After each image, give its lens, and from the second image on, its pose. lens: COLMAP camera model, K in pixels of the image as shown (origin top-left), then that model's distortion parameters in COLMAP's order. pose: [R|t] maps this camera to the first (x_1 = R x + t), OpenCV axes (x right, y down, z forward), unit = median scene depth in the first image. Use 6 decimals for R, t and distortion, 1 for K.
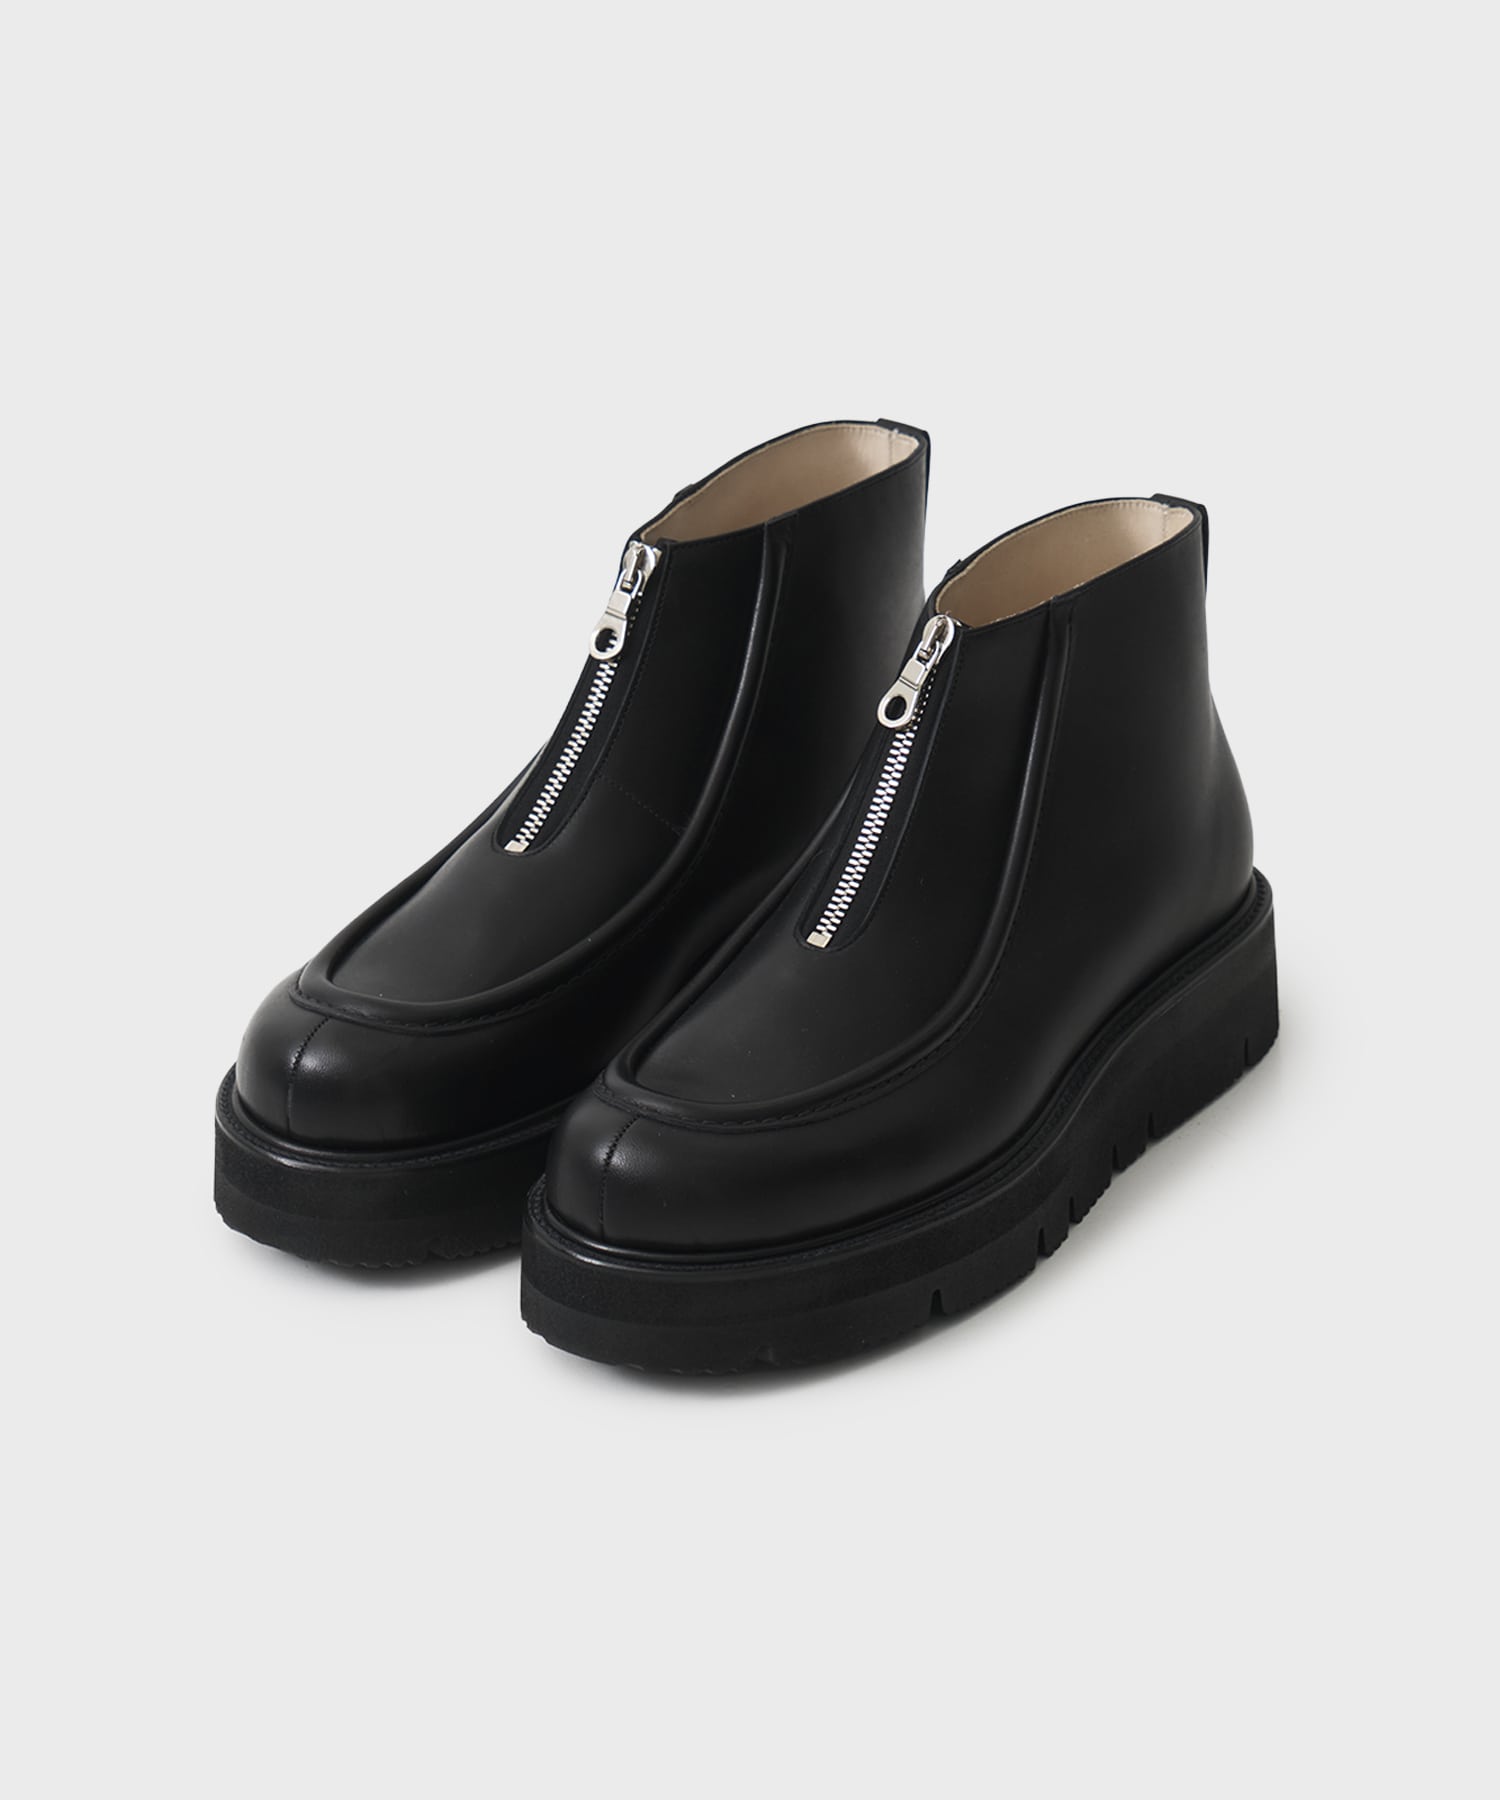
lens RADIAL K [[9203.2, 0, 750.0], [0, 9203.2, 900.0], [0, 0, 1]] dist [-0.477990, 2.674959]
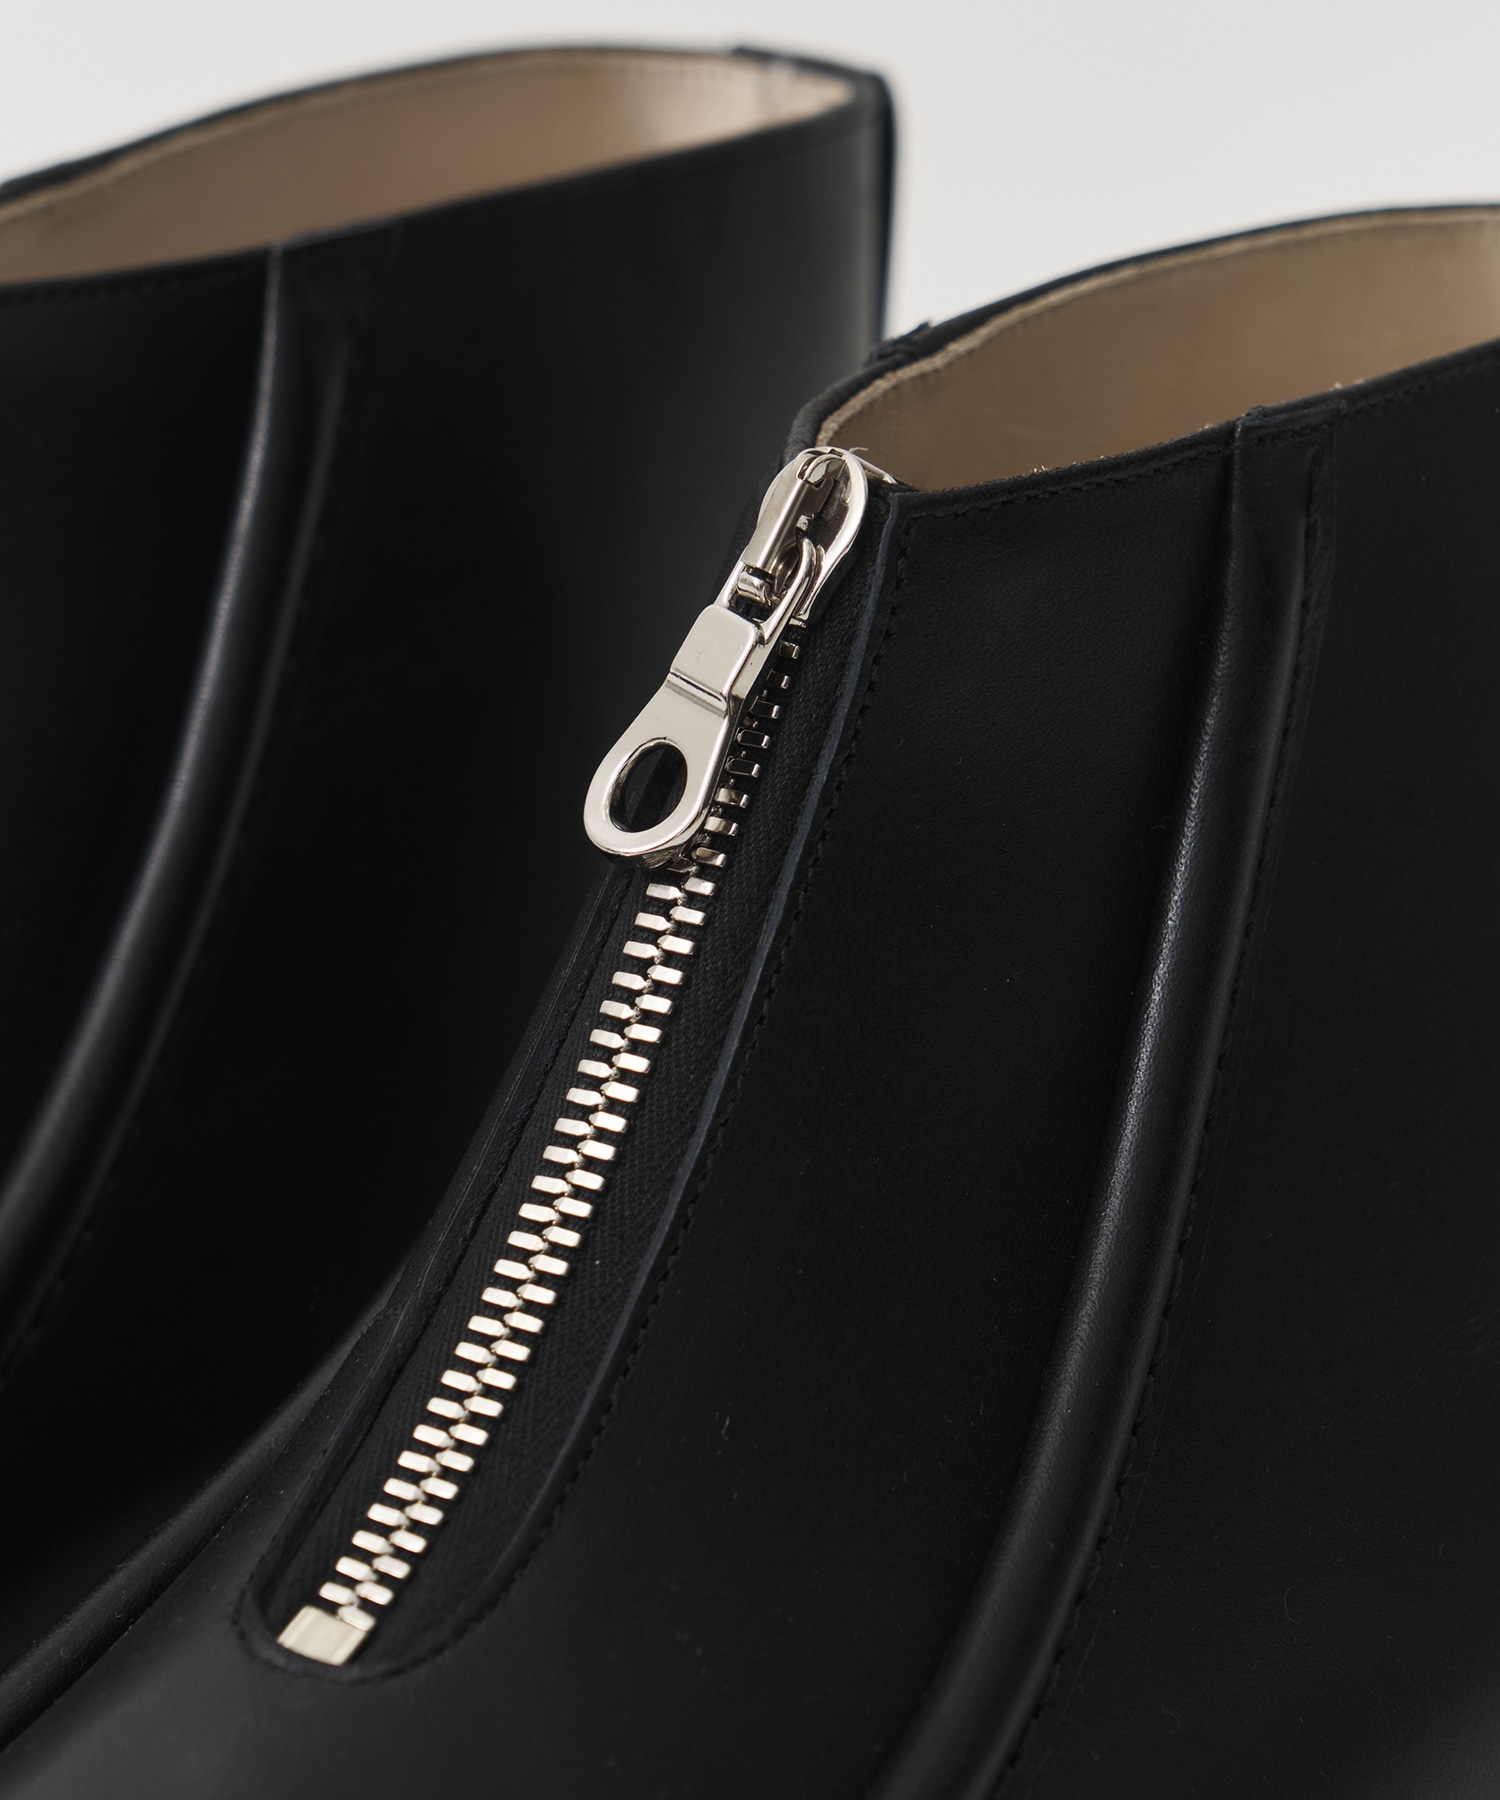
lens RADIAL K [[9203.2, 0, 750.0], [0, 9203.2, 900.0], [0, 0, 1]] dist [-0.477990, 2.674959]
pose [[0.998578, 0.011647, -0.052027, 0.032807], [-0.017863, 0.992532, -0.120671, 0.014732], [0.050233, 0.121429, 0.991328, 0.734759]]
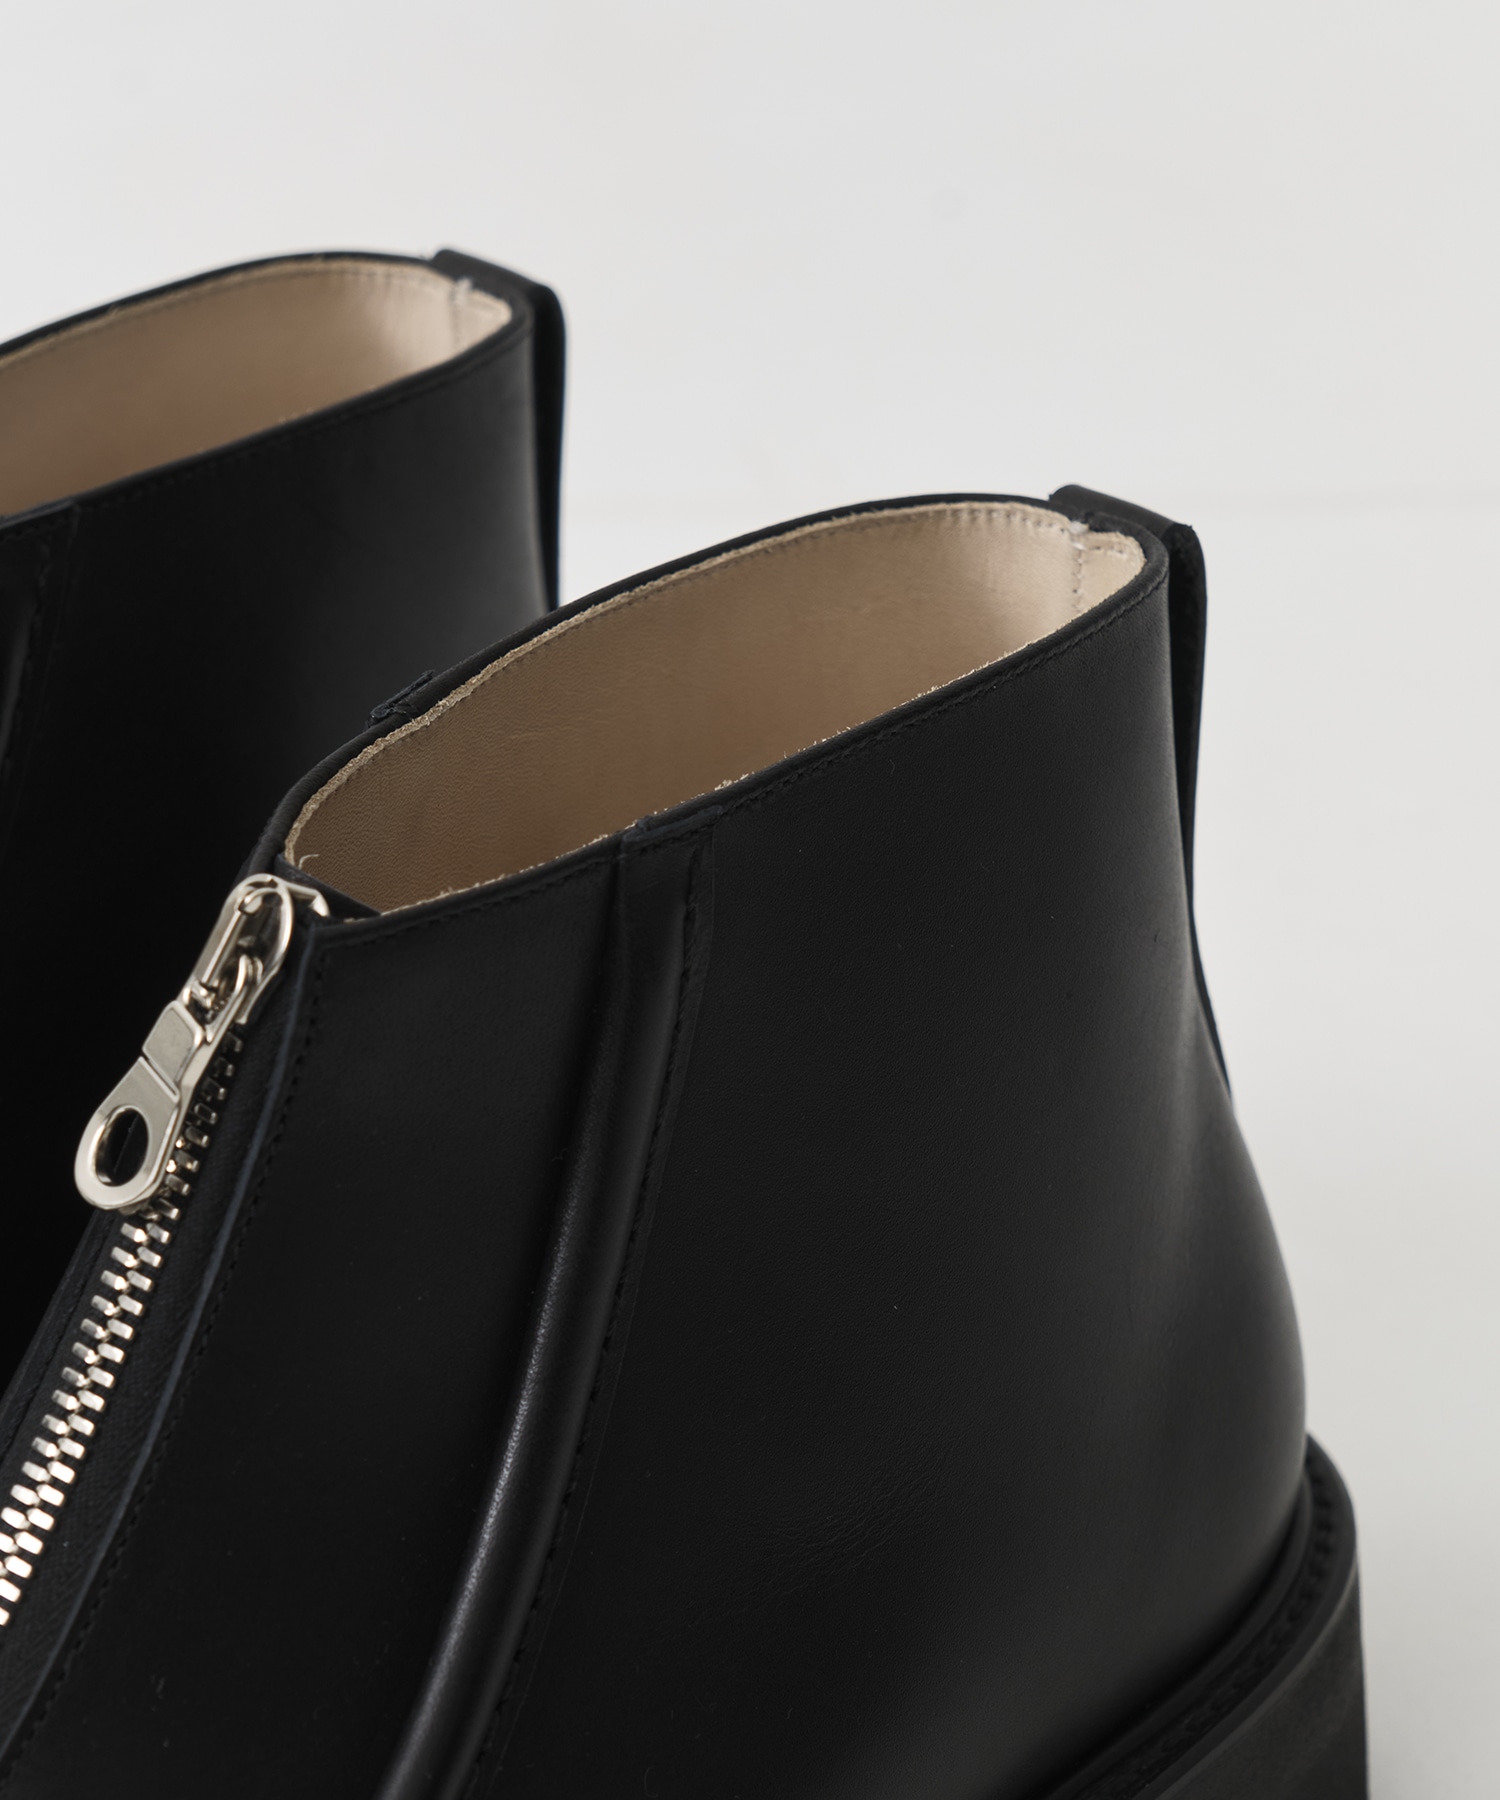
lens RADIAL K [[5490.9, 0, 750.0], [0, 5490.9, 900.0], [0, 0, 1]] dist [0.061465, 1.720389]
pose [[0.989000, 0.050154, -0.139152, 0.065238], [-0.039279, 0.996034, 0.079829, -0.046428], [0.142604, -0.073485, 0.987048, 0.809092]]
